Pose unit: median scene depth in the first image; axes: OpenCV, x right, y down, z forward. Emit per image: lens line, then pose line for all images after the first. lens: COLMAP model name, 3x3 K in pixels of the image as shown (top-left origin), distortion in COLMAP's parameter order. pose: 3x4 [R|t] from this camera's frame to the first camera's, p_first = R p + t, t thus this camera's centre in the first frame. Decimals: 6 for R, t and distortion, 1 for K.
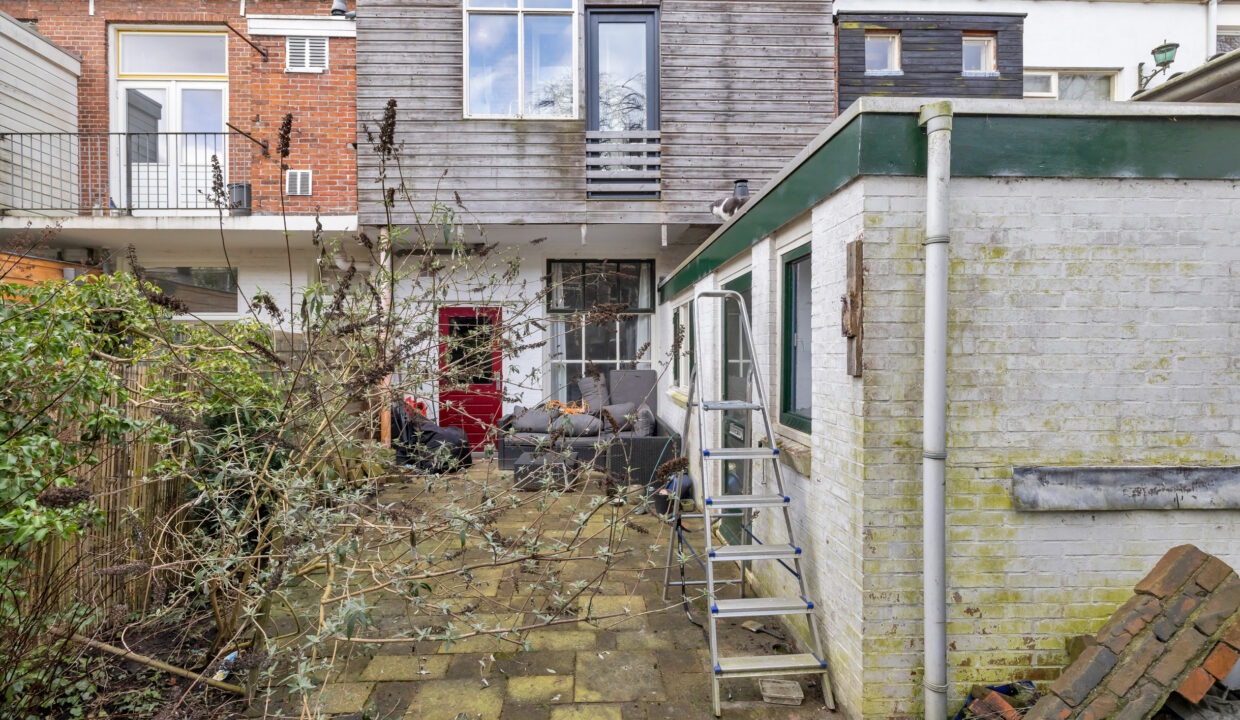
lens RADIAL K [[514.6, 0, 608.0], [0, 514.6, 349.6], [0, 0, 1]] dist [0.000518, -0.000014]
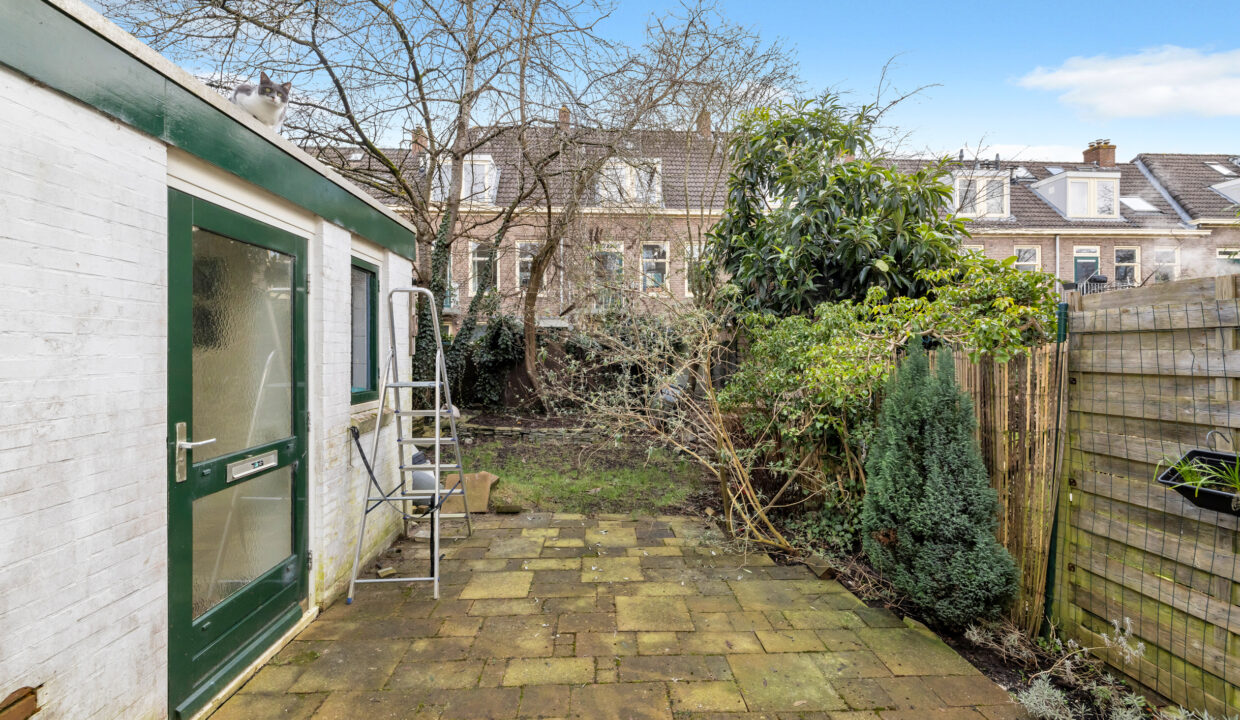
lens RADIAL K [[514.6, 0, 608.0], [0, 514.6, 349.6], [0, 0, 1]] dist [0.000518, -0.000014]
pose [[-0.999598, 0.004272, 0.028014, -0.098223], [0.003963, 0.999931, -0.011079, 0.016370], [-0.028060, -0.010964, -0.999546, 0.812567]]
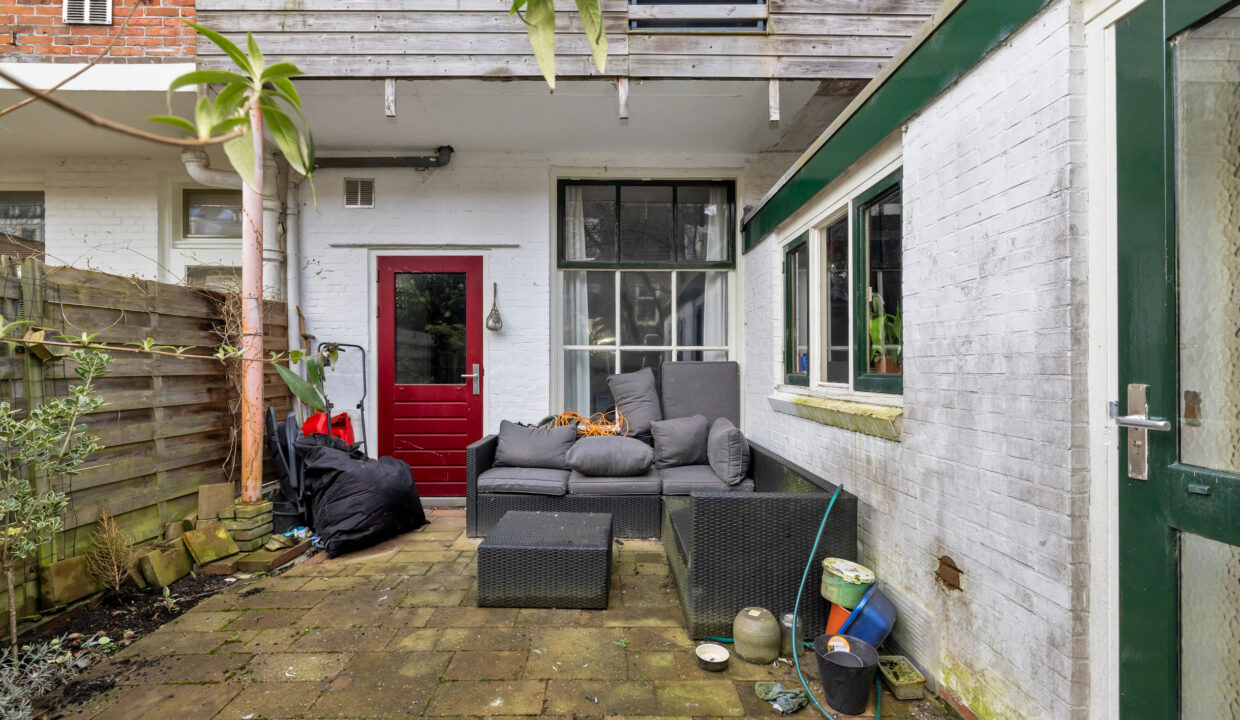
lens RADIAL K [[530.1, 0, 623.8], [0, 530.1, 367.3], [0, 0, 1]] dist [0.002779, 0.000683]
pose [[0.999902, 0.001211, -0.013974, -0.033635], [-0.001084, 0.999958, 0.009081, 0.042687], [0.013984, -0.009065, 0.999861, 0.396107]]
